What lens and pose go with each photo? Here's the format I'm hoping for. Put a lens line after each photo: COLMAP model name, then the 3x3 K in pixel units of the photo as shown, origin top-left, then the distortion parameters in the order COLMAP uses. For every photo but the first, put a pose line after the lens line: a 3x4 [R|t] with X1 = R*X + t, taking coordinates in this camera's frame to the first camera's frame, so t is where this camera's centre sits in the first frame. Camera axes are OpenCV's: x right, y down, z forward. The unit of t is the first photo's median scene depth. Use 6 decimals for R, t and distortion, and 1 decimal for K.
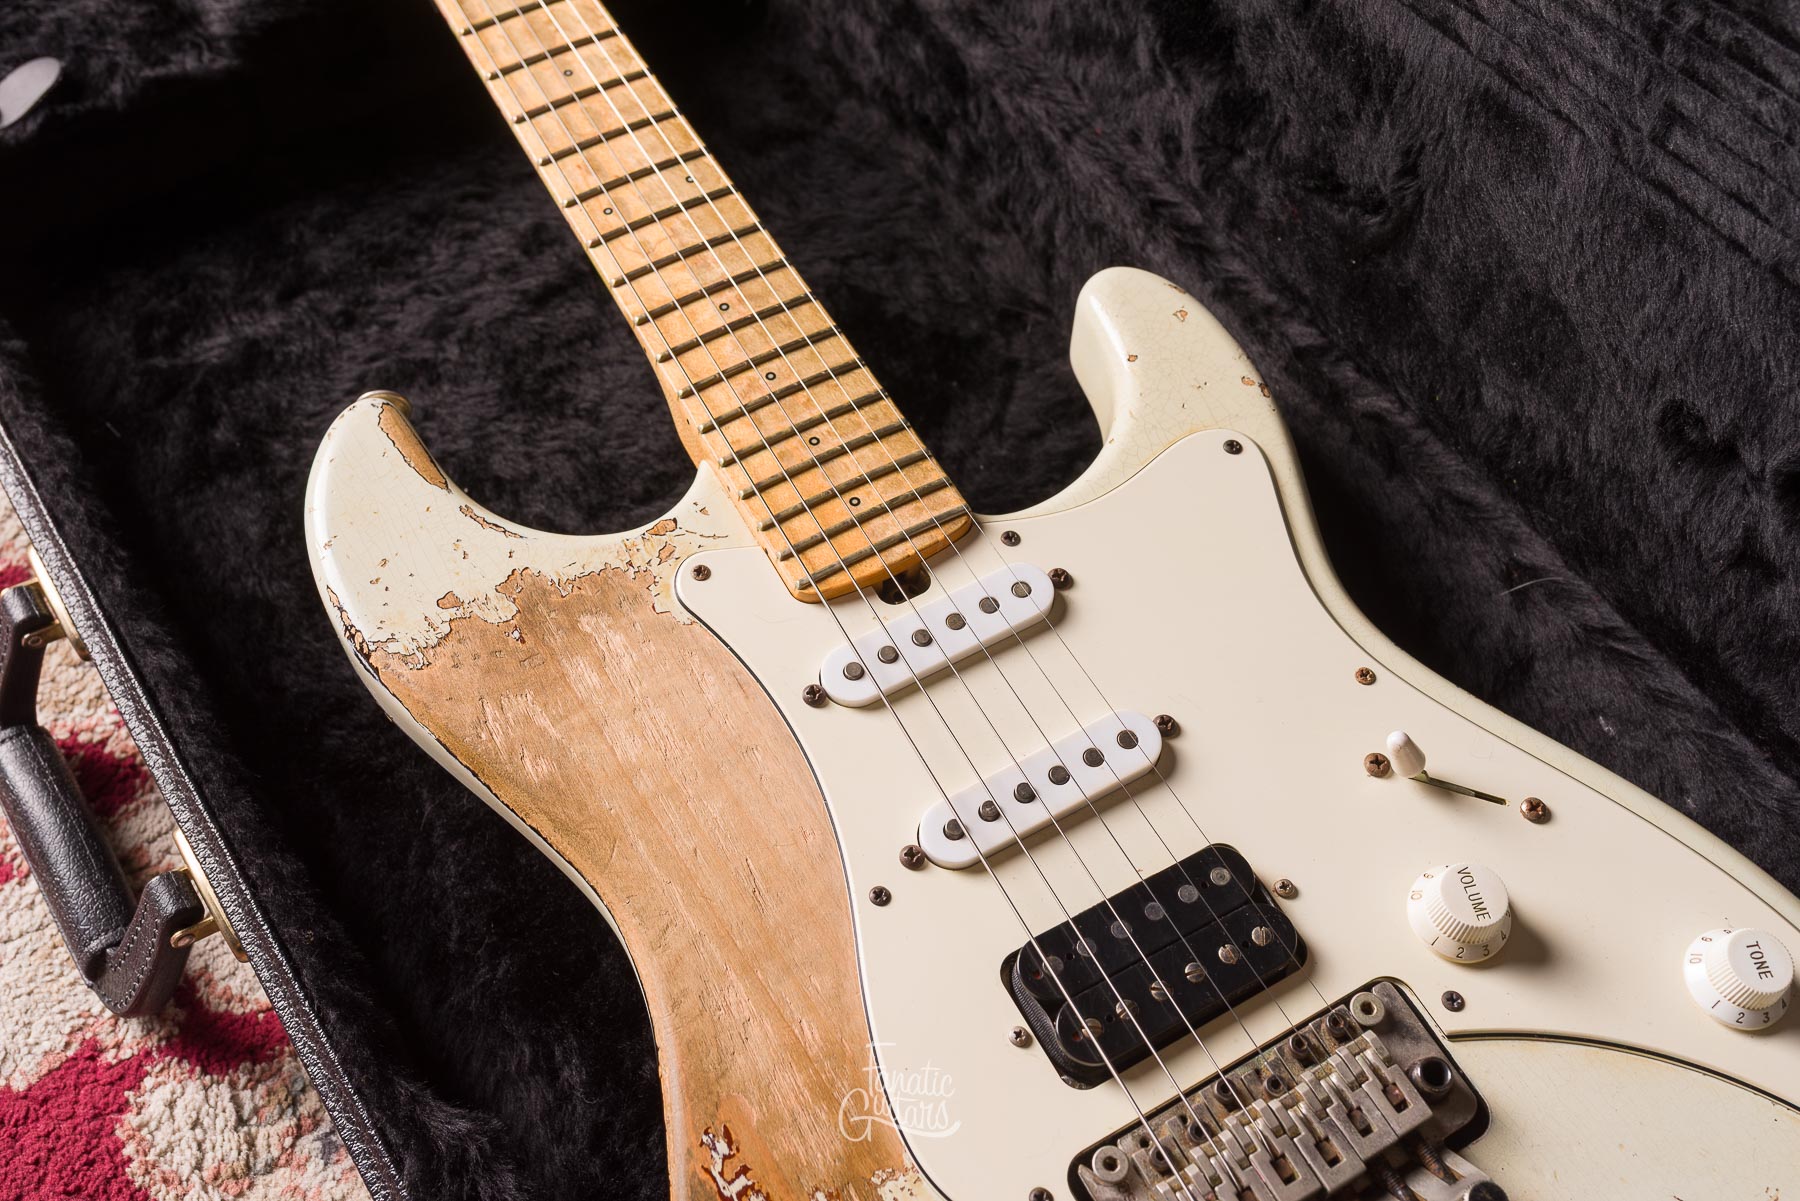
lens RADIAL K [[1757.5, 0, 900.0], [0, 1757.5, 600.5], [0, 0, 1]] dist [-0.001320, 0.006022]
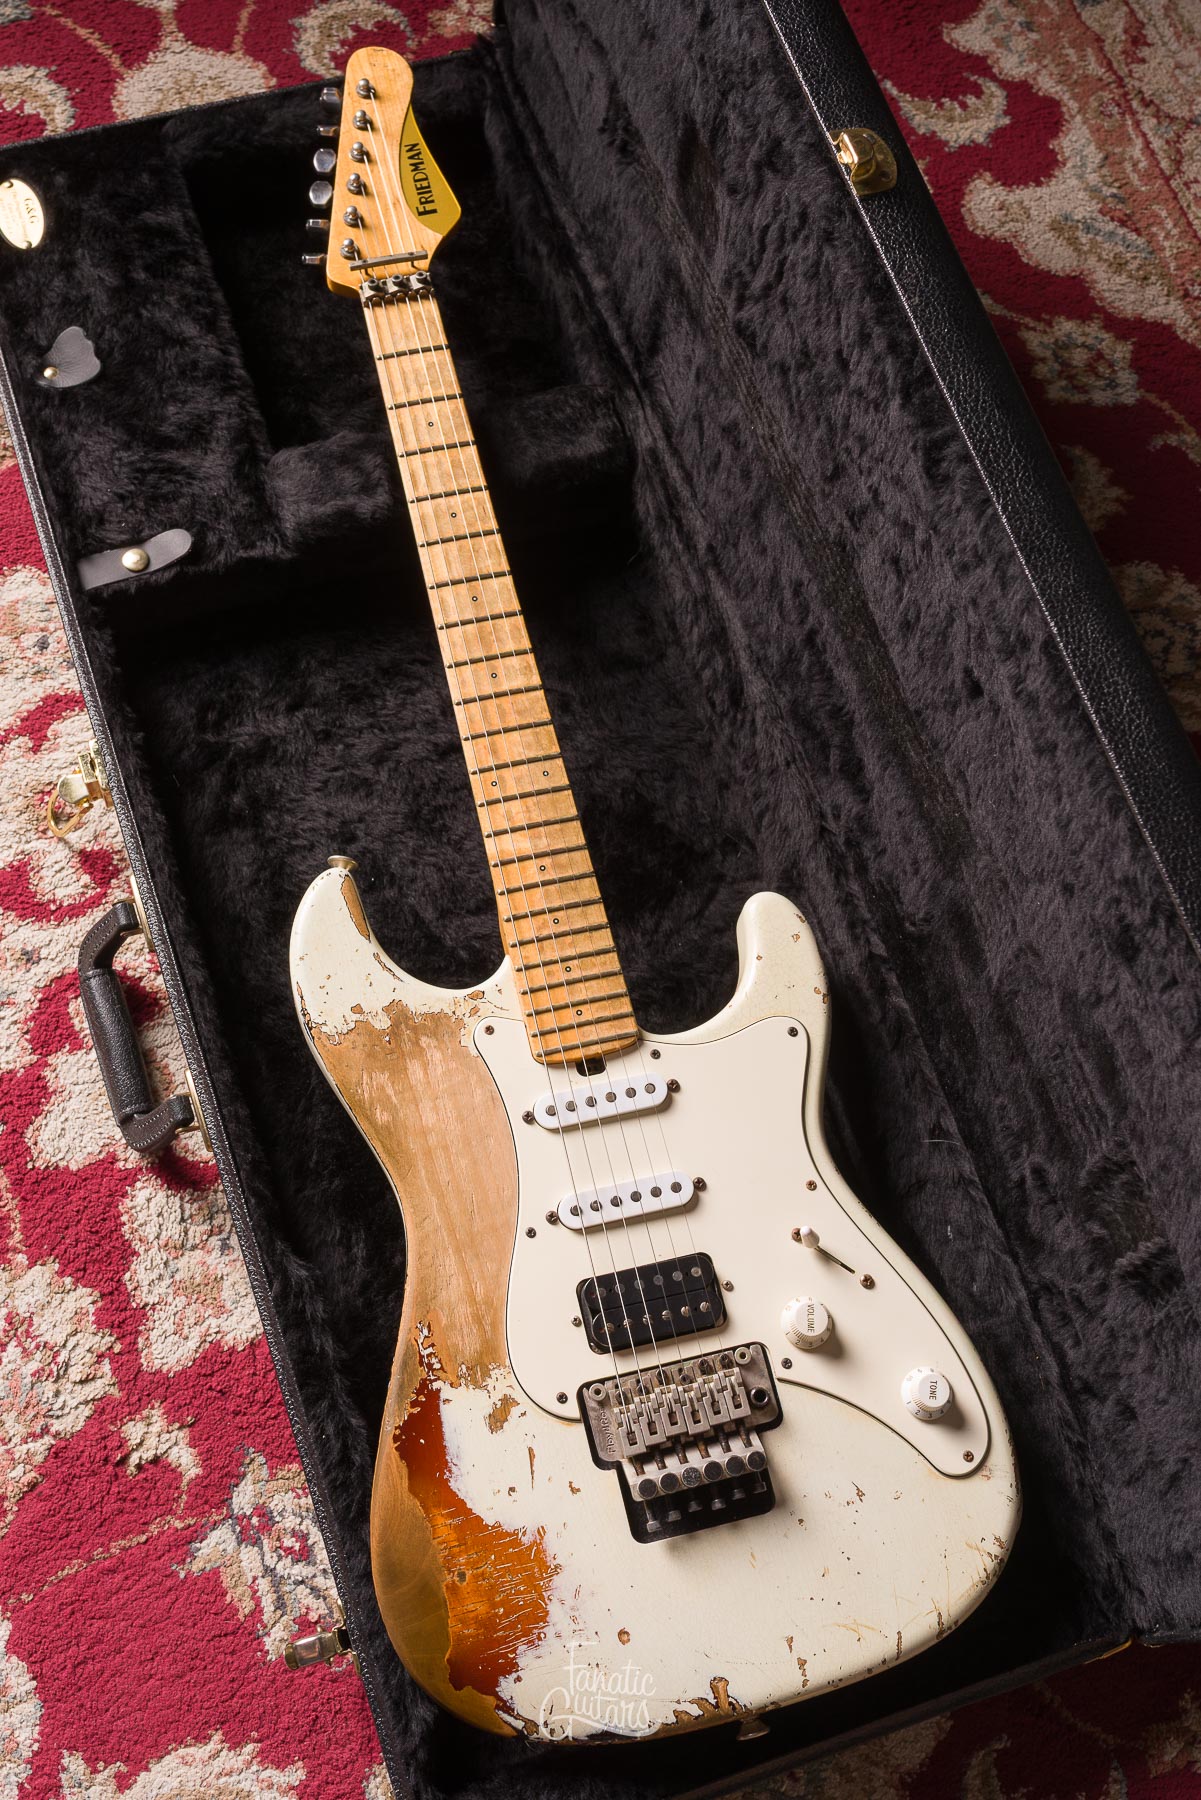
lens RADIAL K [[2015.8, 0, 564.0], [0, 2015.8, 882.3], [0, 0, 1]] dist [0.001390, -0.002068]
pose [[0.960779, 0.272424, -0.051847, 0.028757], [-0.258224, 0.947034, 0.190913, -0.536258], [0.101110, -0.170038, 0.980237, -0.964312]]
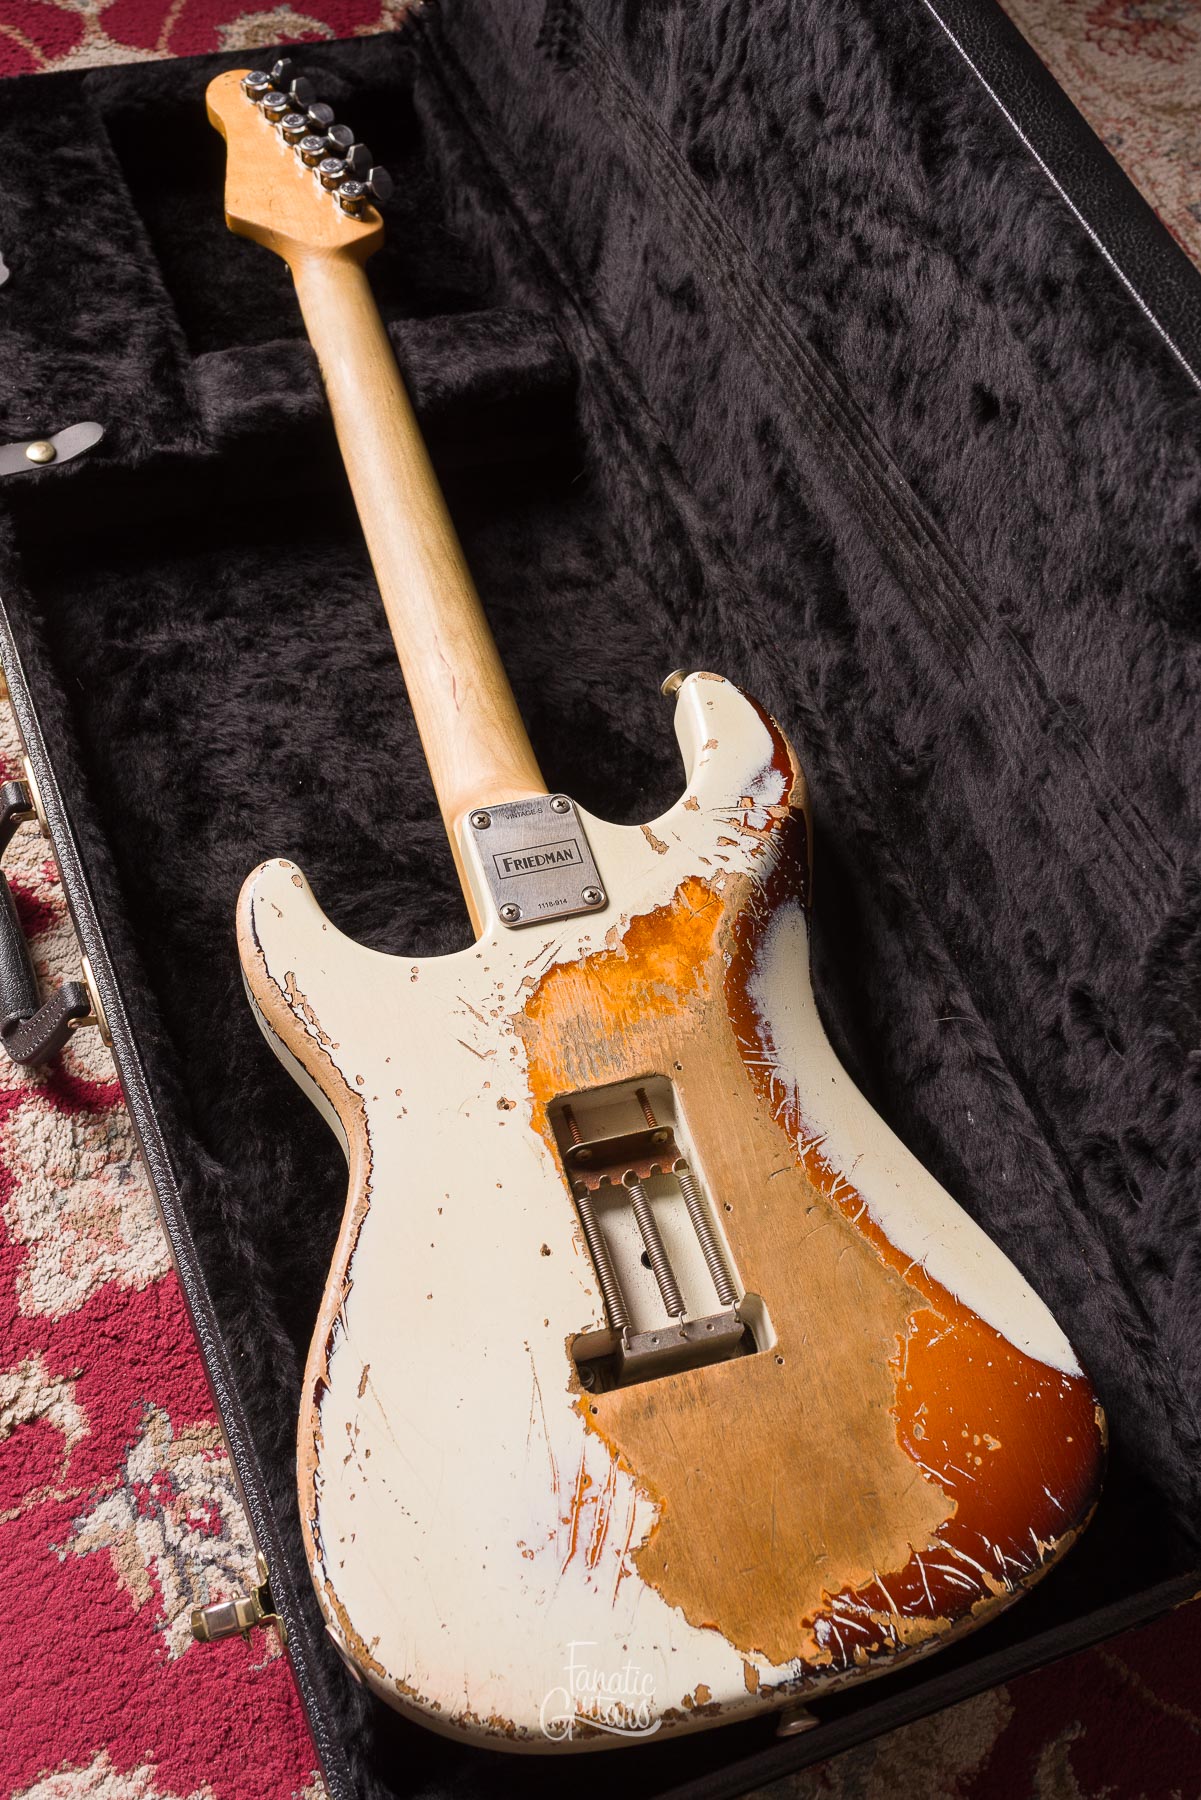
lens RADIAL K [[1907.9, 0, 601.1], [0, 1907.9, 864.5], [0, 0, 1]] dist [0.000999, -0.003864]
pose [[0.968994, 0.245099, -0.031250, 0.075602], [-0.245547, 0.969318, -0.011373, -0.045400], [0.027503, 0.018694, 0.999447, -0.687071]]
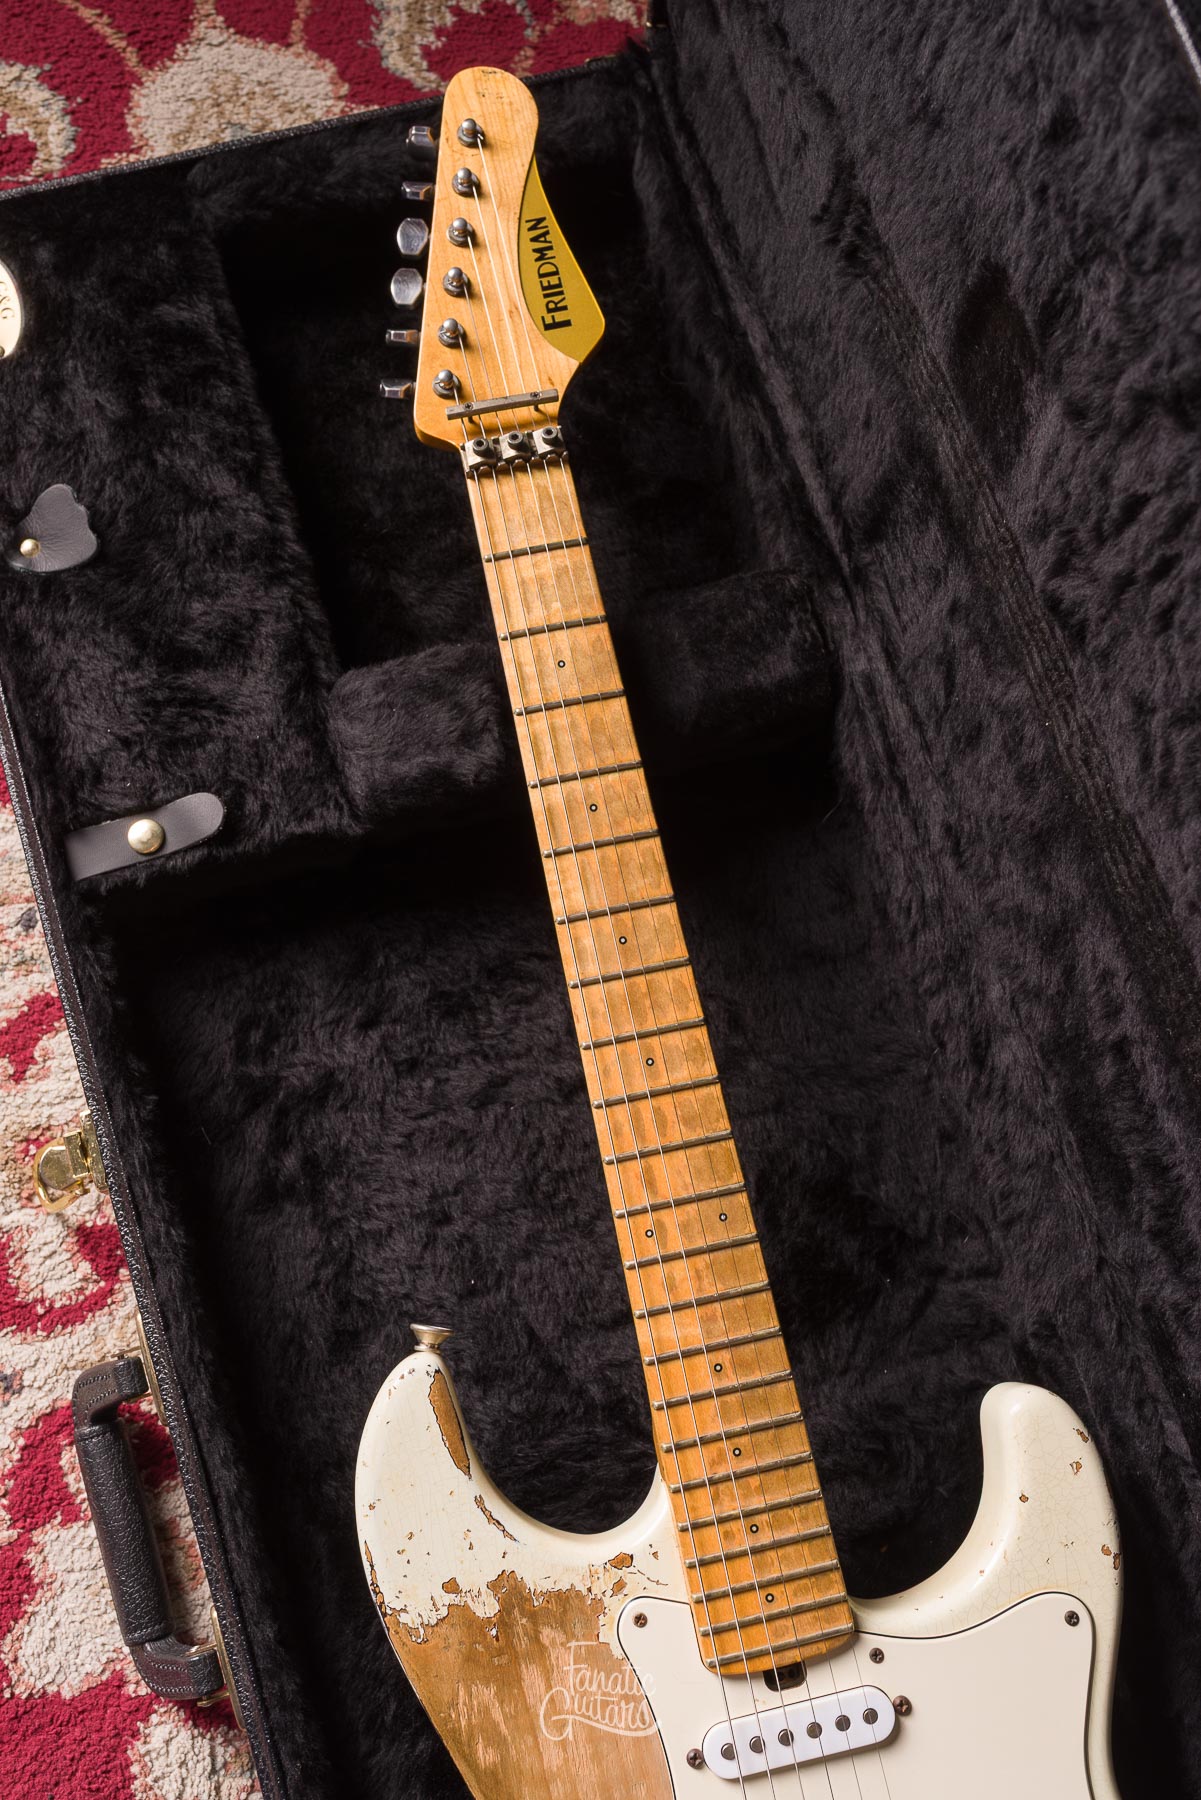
lens RADIAL K [[1741.2, 0, 600.5], [0, 1741.2, 900.0], [0, 0, 1]] dist [-0.000324, 0.002176]
pose [[0.954603, 0.296770, -0.025704, -0.240071], [-0.273184, 0.906593, 0.321652, -0.818160], [0.118760, -0.300028, 0.946509, -0.060459]]
